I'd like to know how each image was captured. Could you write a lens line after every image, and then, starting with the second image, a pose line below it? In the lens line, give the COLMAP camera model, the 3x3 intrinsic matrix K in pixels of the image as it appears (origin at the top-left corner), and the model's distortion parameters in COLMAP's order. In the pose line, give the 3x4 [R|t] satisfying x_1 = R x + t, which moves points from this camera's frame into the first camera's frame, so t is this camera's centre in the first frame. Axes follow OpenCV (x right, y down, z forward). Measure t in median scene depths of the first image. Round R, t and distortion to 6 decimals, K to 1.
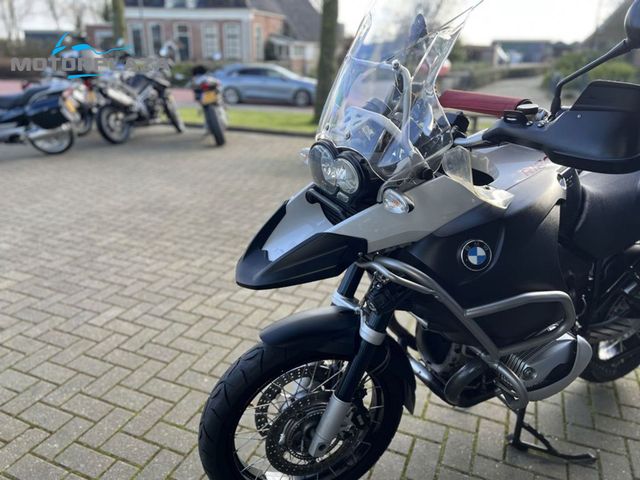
lens RADIAL K [[479.3, 0, 322.5], [0, 479.3, 240.5], [0, 0, 1]] dist [0.022532, -0.010079]
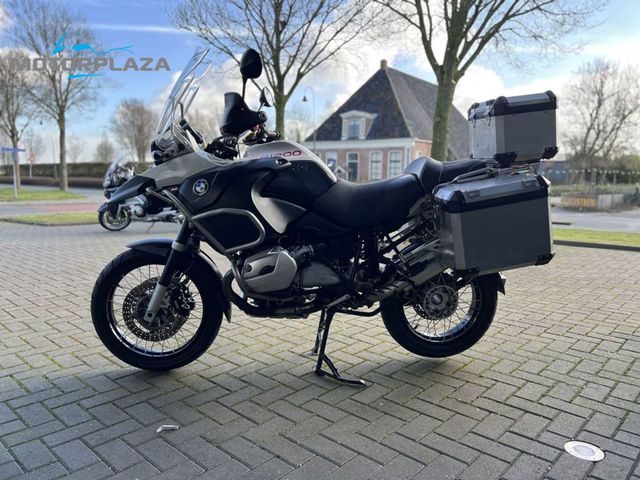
lens RADIAL K [[479.3, 0, 317.2], [0, 479.3, 238.2], [0, 0, 1]] dist [0.022532, -0.010079]
pose [[0.937238, 0.041550, -0.346206, 0.132940], [-0.125625, 0.966435, -0.224101, 0.055983], [0.325275, 0.253528, 0.910999, -0.053818]]
